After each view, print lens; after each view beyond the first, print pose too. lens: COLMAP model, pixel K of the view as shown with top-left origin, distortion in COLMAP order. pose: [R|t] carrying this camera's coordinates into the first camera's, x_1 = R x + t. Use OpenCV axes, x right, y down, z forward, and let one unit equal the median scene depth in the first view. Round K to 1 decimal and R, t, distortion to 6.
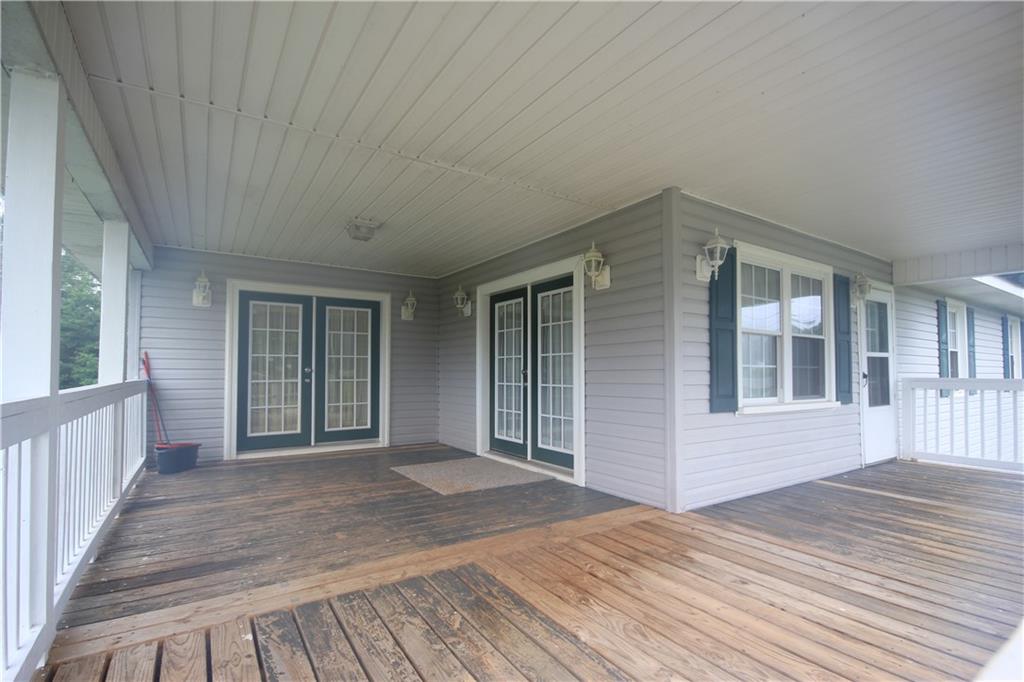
lens RADIAL K [[476.0, 0, 510.5], [0, 476.0, 358.1], [0, 0, 1]] dist [0.006422, -0.007121]
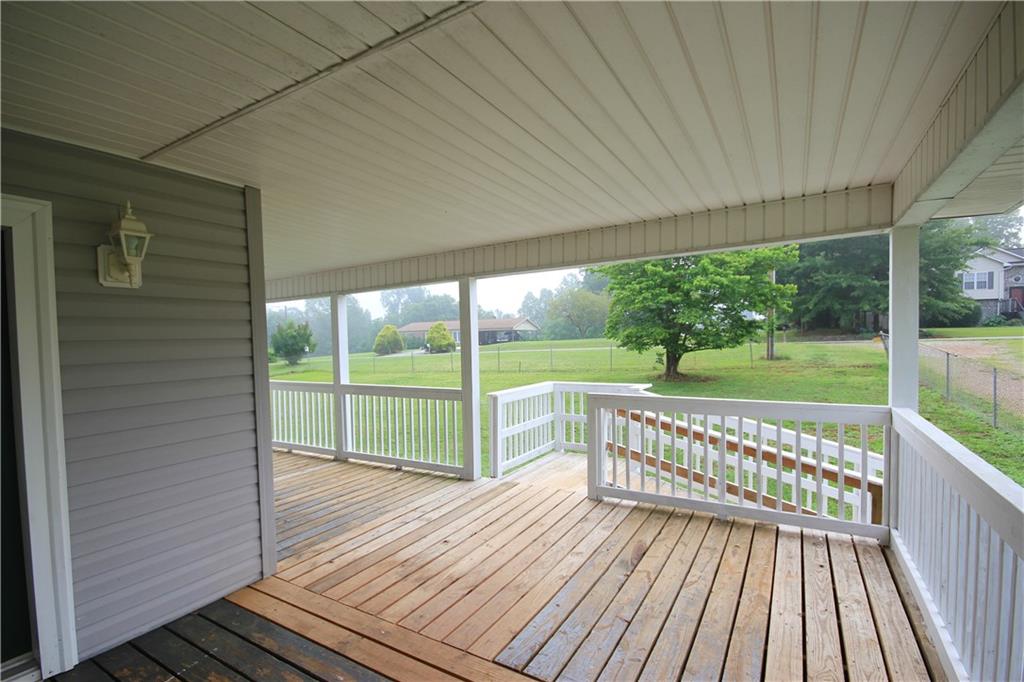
lens RADIAL K [[476.0, 0, 510.5], [0, 476.0, 358.1], [0, 0, 1]] dist [0.006422, -0.007121]
pose [[-0.433392, -0.022750, 0.900919, -0.576856], [-0.001817, 0.999701, 0.024371, -0.082834], [-0.901204, 0.008925, -0.433303, 0.924902]]
